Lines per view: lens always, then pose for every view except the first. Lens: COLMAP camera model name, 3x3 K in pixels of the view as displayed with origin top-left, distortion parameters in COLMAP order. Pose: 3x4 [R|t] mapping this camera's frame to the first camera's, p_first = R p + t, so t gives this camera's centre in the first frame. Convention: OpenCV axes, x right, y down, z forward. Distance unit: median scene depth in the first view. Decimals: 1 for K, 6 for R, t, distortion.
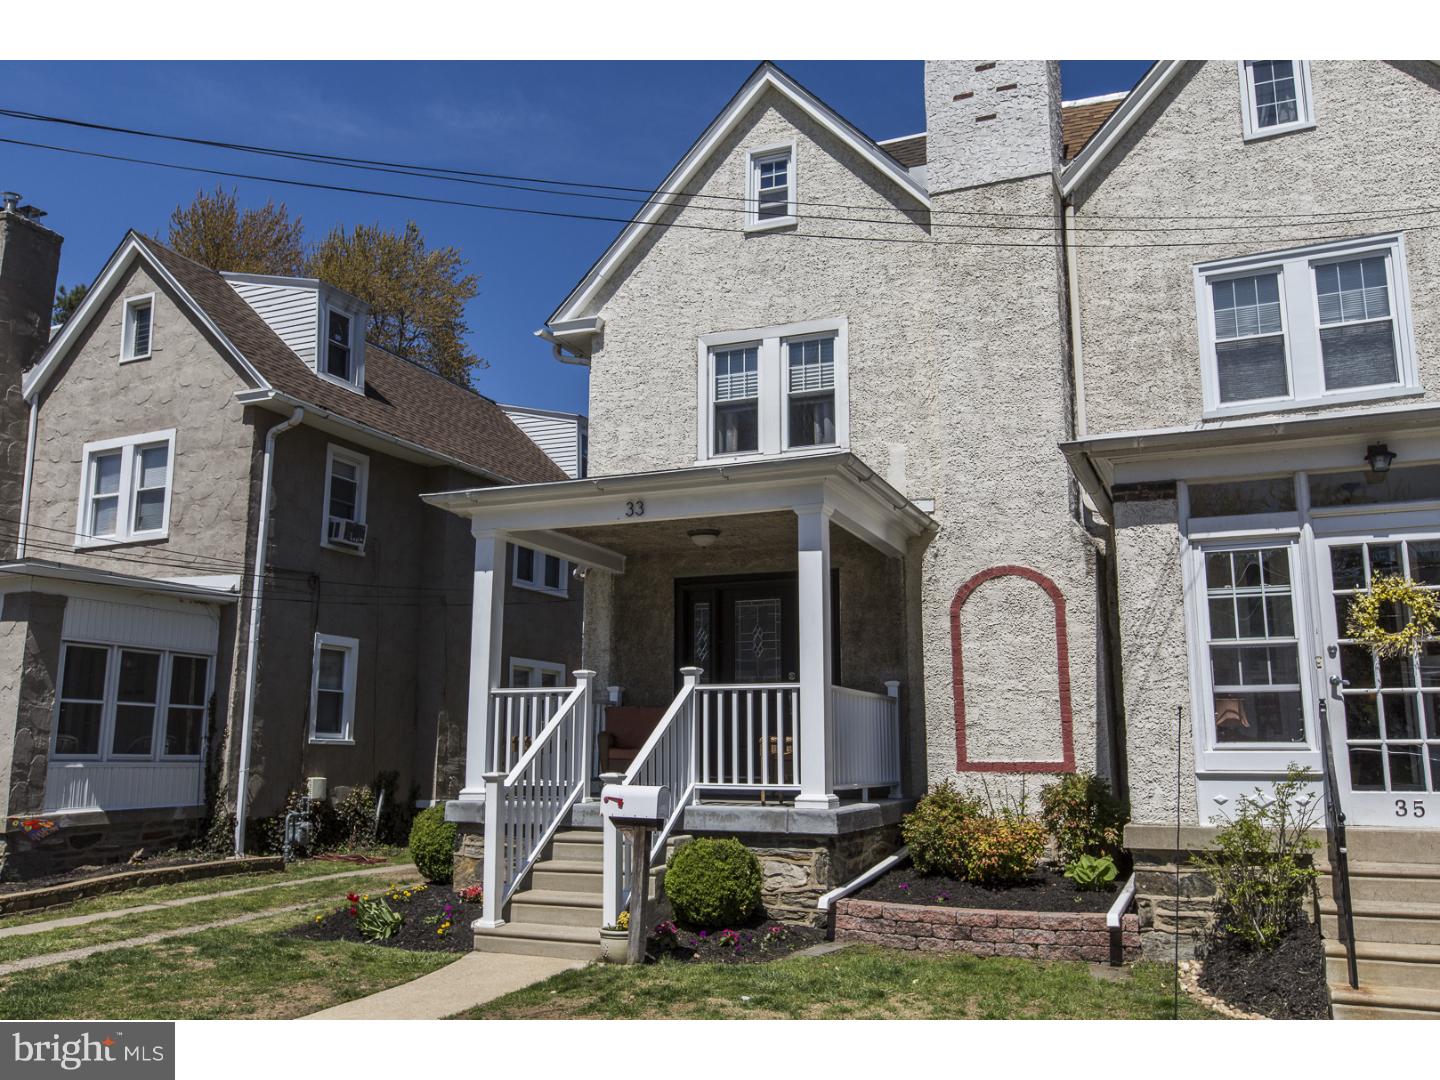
lens RADIAL K [[1163.4, 0, 720.0], [0, 1163.4, 540.0], [0, 0, 1]] dist [-0.002506, -0.001345]
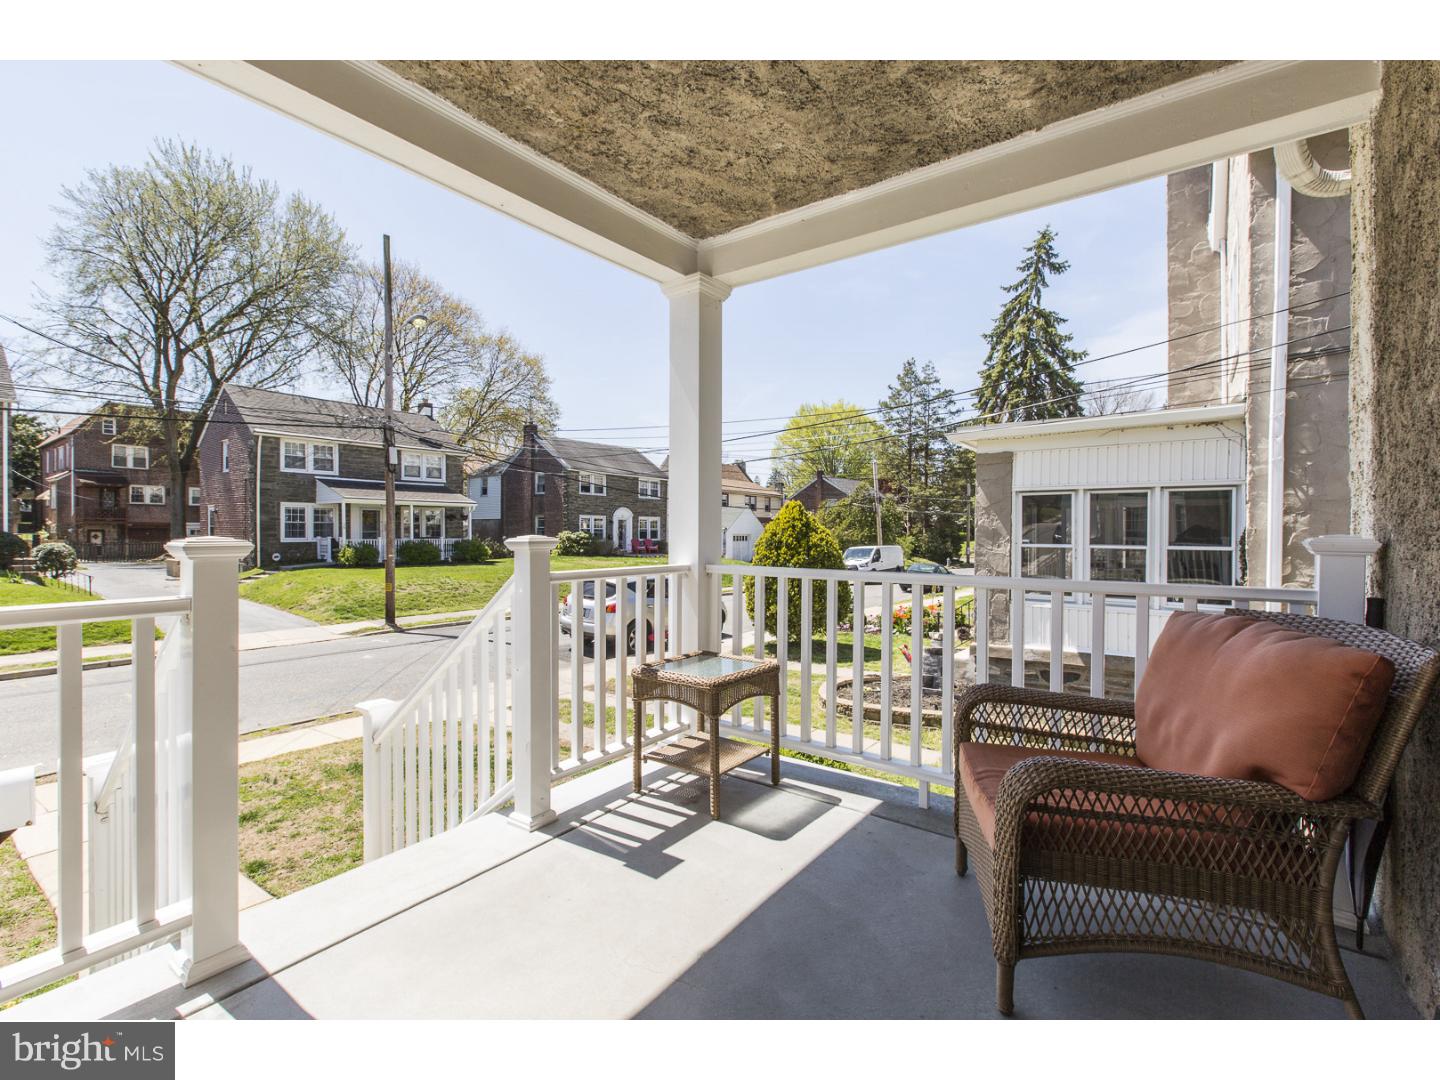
lens RADIAL K [[639.3, 0, 723.7], [0, 639.3, 536.7], [0, 0, 1]] dist [0.003357, 0.000227]
pose [[-0.239980, 0.003481, -0.970772, 0.087247], [0.170679, 0.984568, -0.038662, 0.100233], [0.955656, -0.174968, -0.236871, 0.836571]]
